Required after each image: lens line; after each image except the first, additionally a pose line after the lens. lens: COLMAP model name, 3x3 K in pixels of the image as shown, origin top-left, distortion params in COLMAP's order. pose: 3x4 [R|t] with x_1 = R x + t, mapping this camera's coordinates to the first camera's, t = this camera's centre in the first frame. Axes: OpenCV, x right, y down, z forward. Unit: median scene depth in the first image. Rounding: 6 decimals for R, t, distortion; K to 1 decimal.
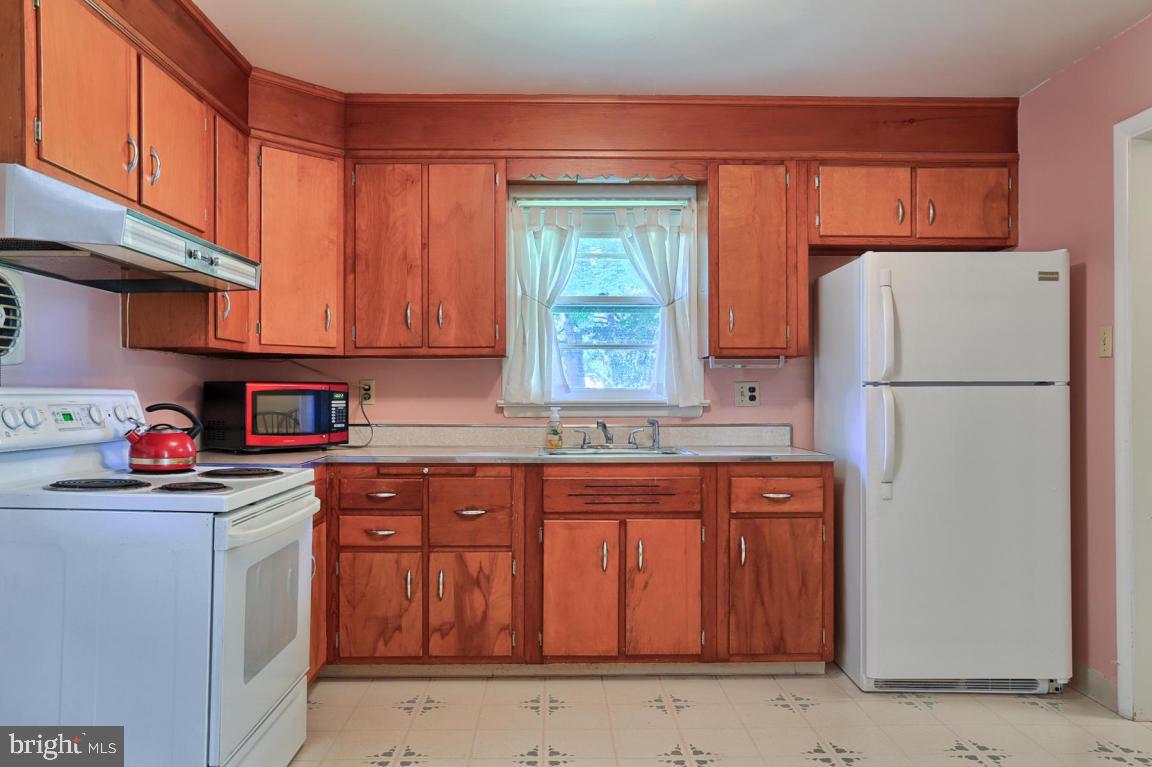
lens RADIAL K [[870.4, 0, 559.6], [0, 870.4, 390.7], [0, 0, 1]] dist [-0.014301, 0.039033]
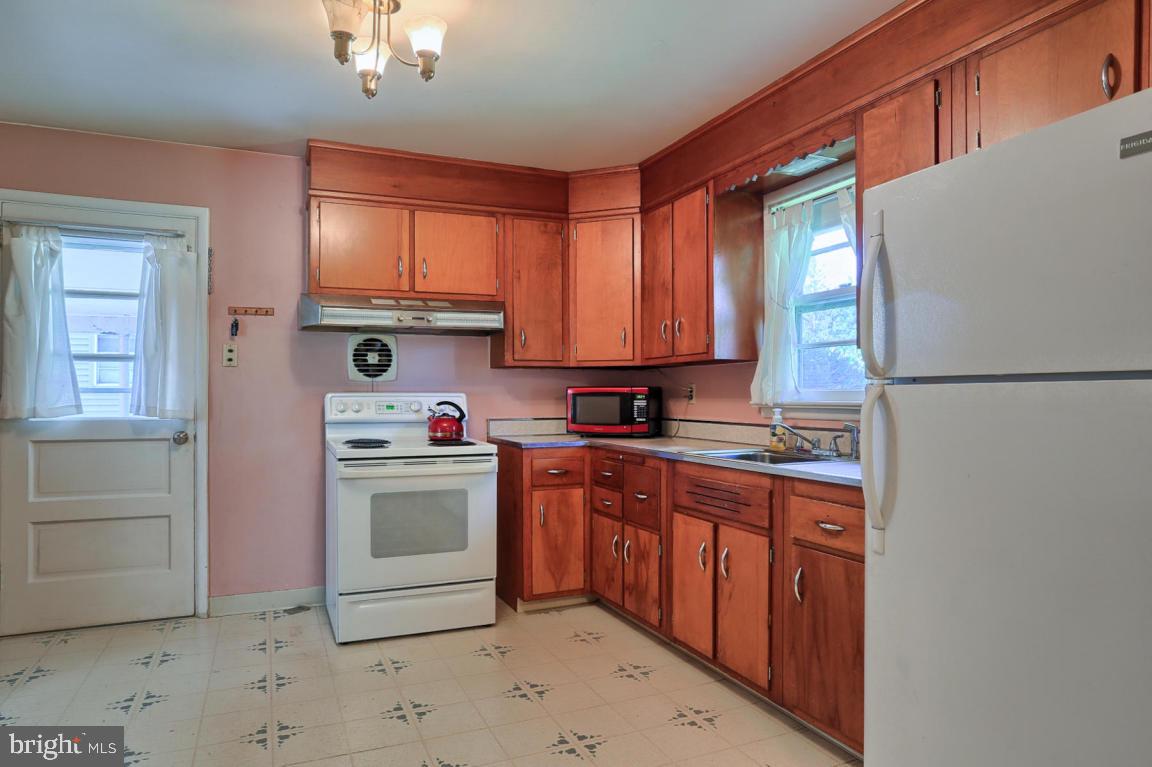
lens RADIAL K [[707.9, 0, 569.7], [0, 707.9, 392.5], [0, 0, 1]] dist [-0.042563, 0.028435]
pose [[0.382228, -0.003588, -0.924061, 0.740040], [0.004892, 0.999986, -0.001859, 0.001182], [0.924055, -0.003810, 0.382240, 0.538951]]
